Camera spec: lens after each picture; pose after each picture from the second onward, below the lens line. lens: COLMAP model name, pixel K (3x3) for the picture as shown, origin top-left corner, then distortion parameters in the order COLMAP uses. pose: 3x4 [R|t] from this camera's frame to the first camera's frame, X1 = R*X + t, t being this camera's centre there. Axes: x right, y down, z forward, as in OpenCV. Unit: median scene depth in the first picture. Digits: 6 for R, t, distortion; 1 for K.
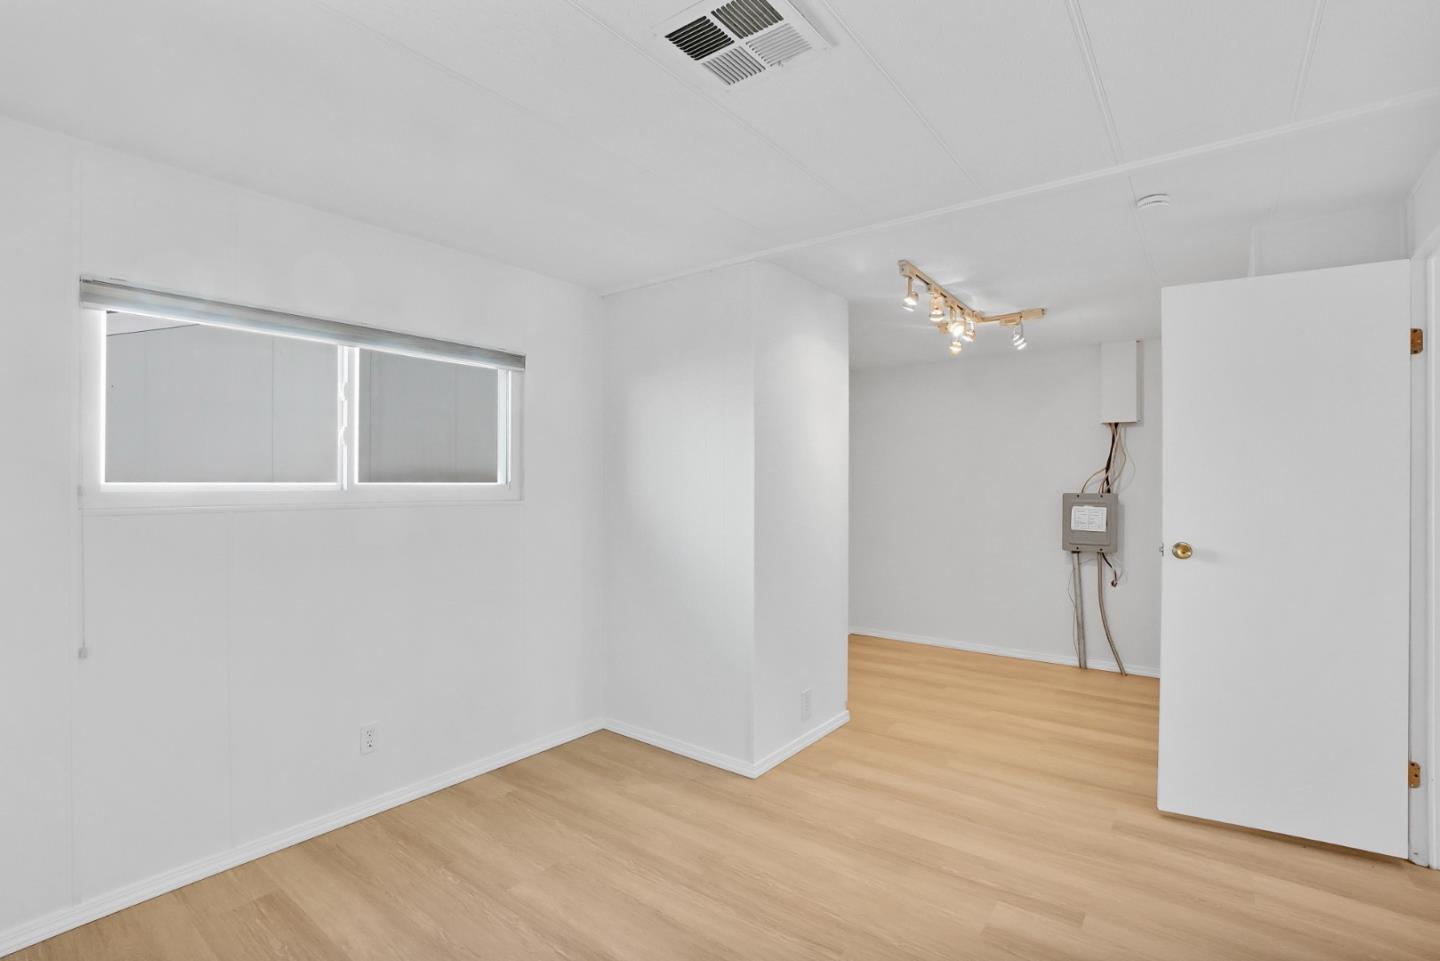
lens RADIAL K [[691.4, 0, 714.8], [0, 691.4, 488.2], [0, 0, 1]] dist [-0.024359, 0.000489]
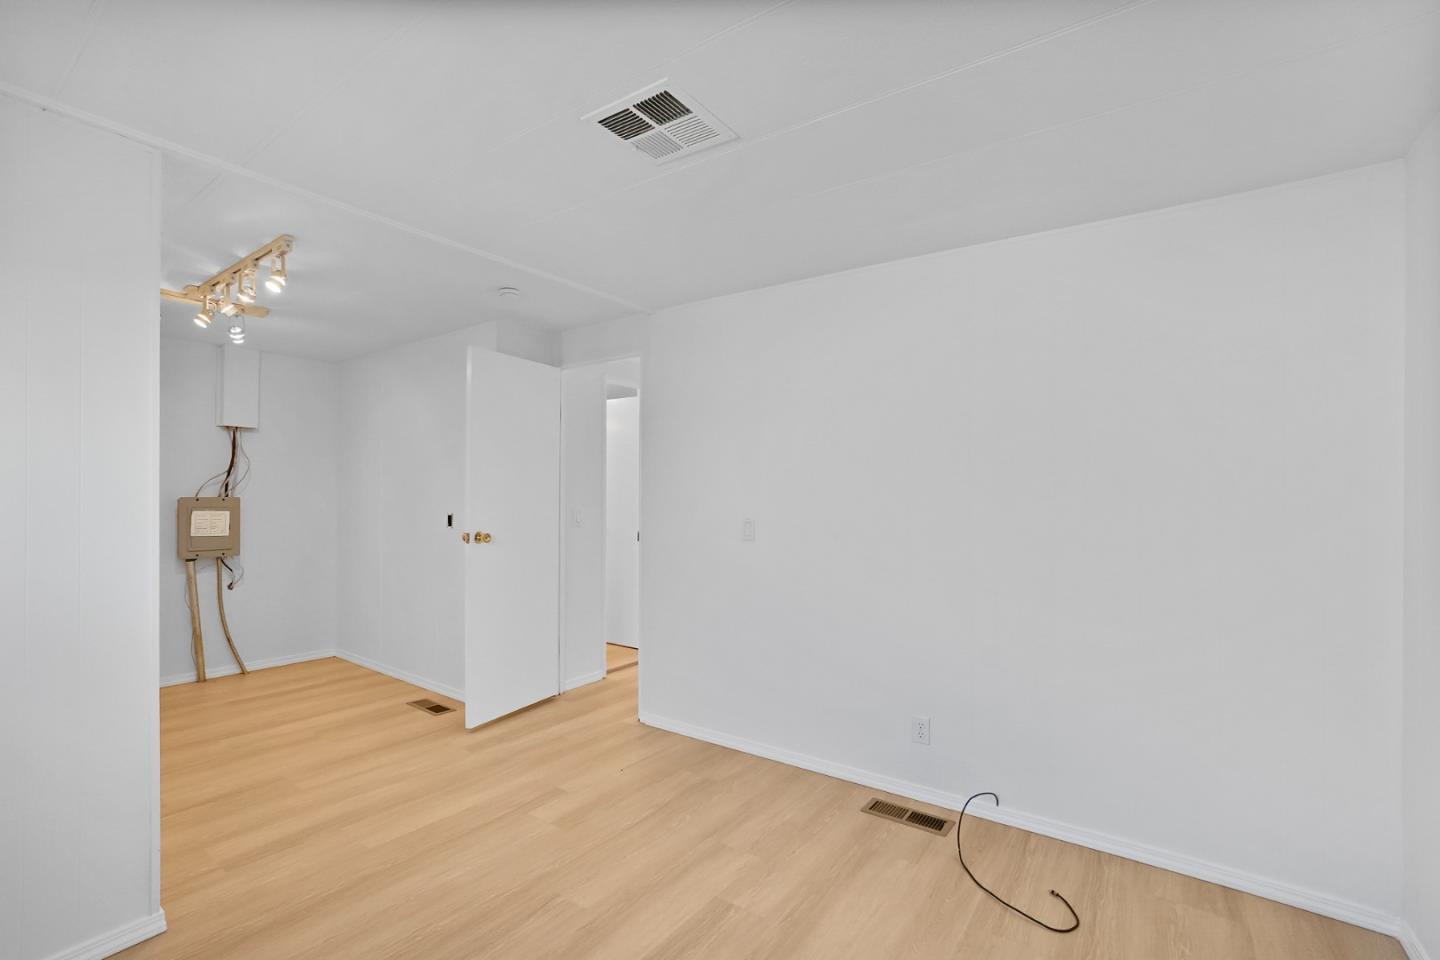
lens RADIAL K [[647.0, 0, 720.0], [0, 647.0, 480.0], [0, 0, 1]] dist [-0.011934, 0.000421]
pose [[-0.039773, 0.016586, 0.999071, -0.580719], [-0.003565, 0.999854, -0.016741, -0.006383], [-0.999202, -0.004228, -0.039708, 0.477359]]
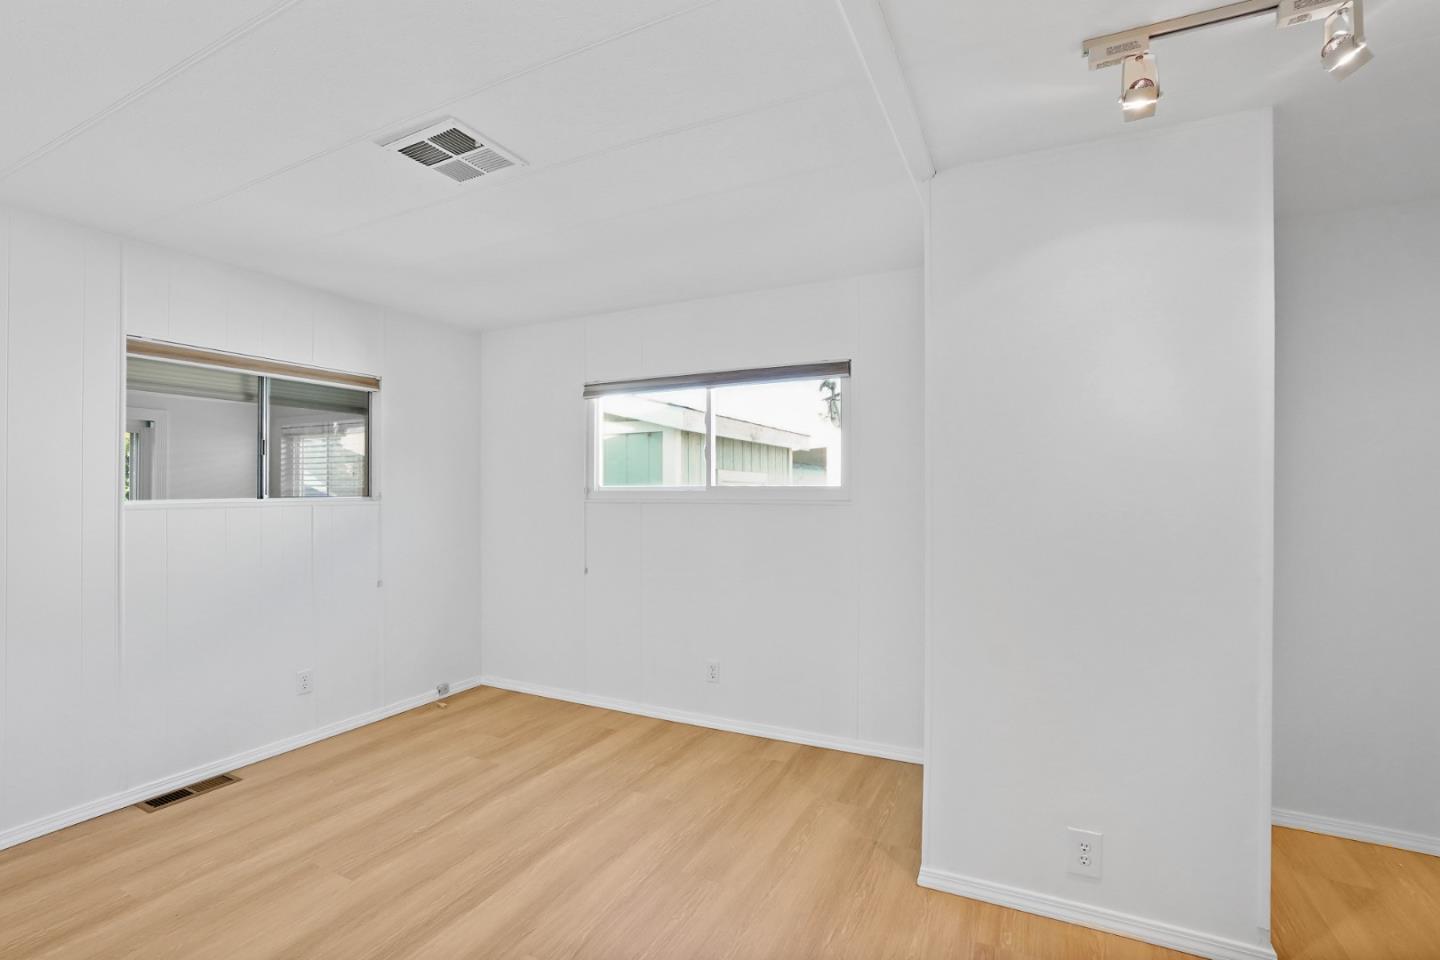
lens RADIAL K [[663.4, 0, 668.7], [0, 663.4, 483.4], [0, 0, 1]] dist [-0.012974, 0.000149]
pose [[0.163235, -0.006052, -0.986569, 0.684878], [-0.005353, 0.999961, -0.007020, -0.000945], [0.986573, 0.006427, 0.163196, 0.597622]]
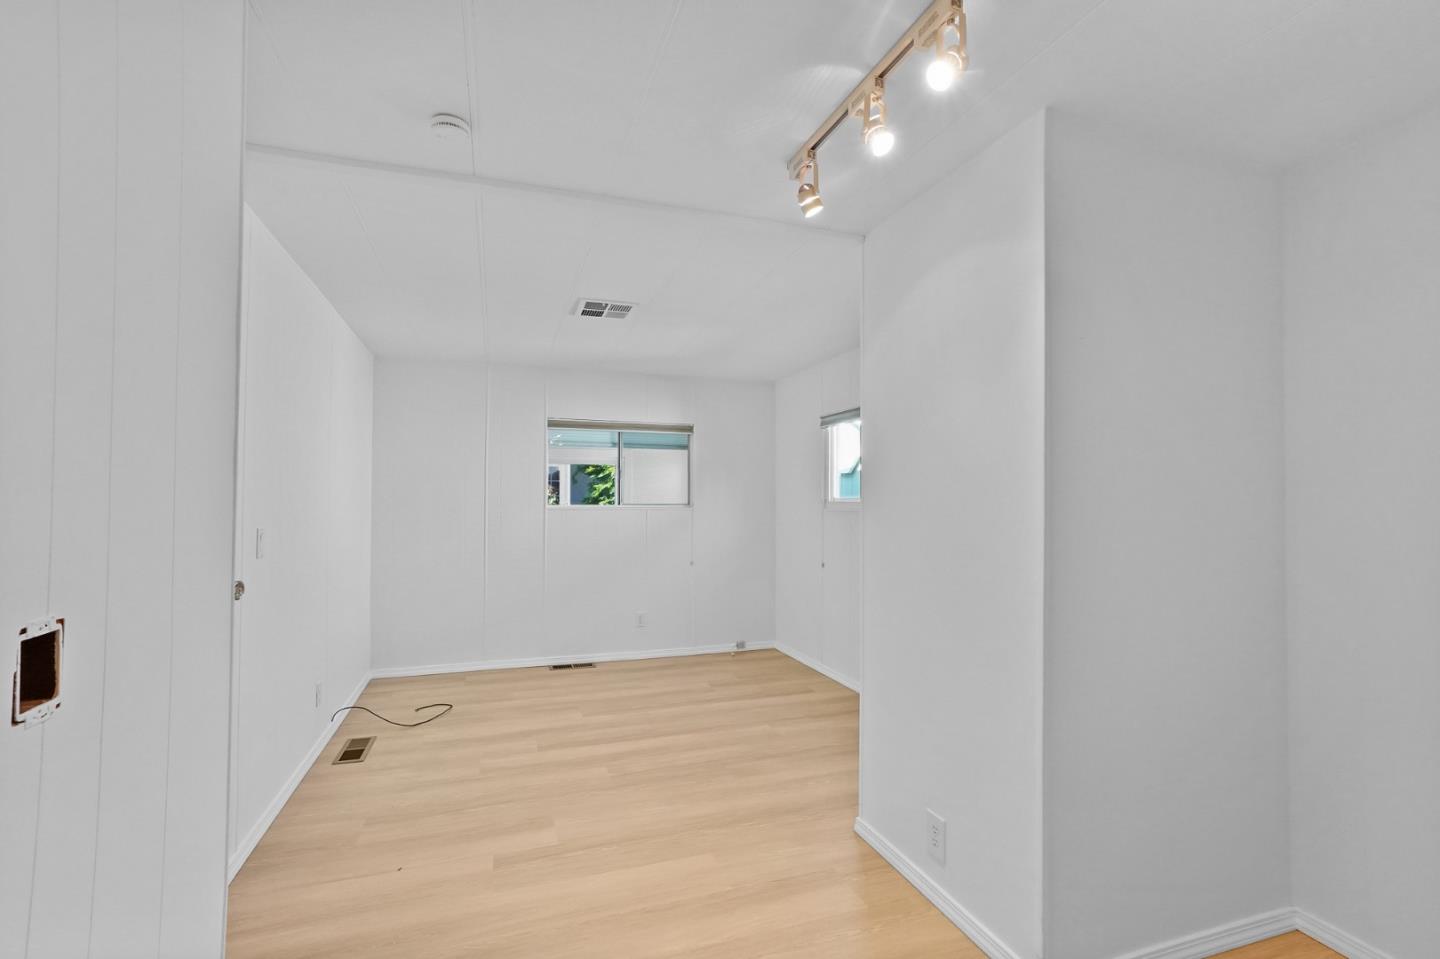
lens RADIAL K [[647.0, 0, 720.0], [0, 647.0, 479.5], [0, 0, 1]] dist [-0.011934, 0.000421]
pose [[-0.544875, -0.029382, -0.838002, 0.841901], [-0.009158, 0.999535, -0.029091, -0.000485], [0.838467, -0.008177, -0.544891, 1.284000]]
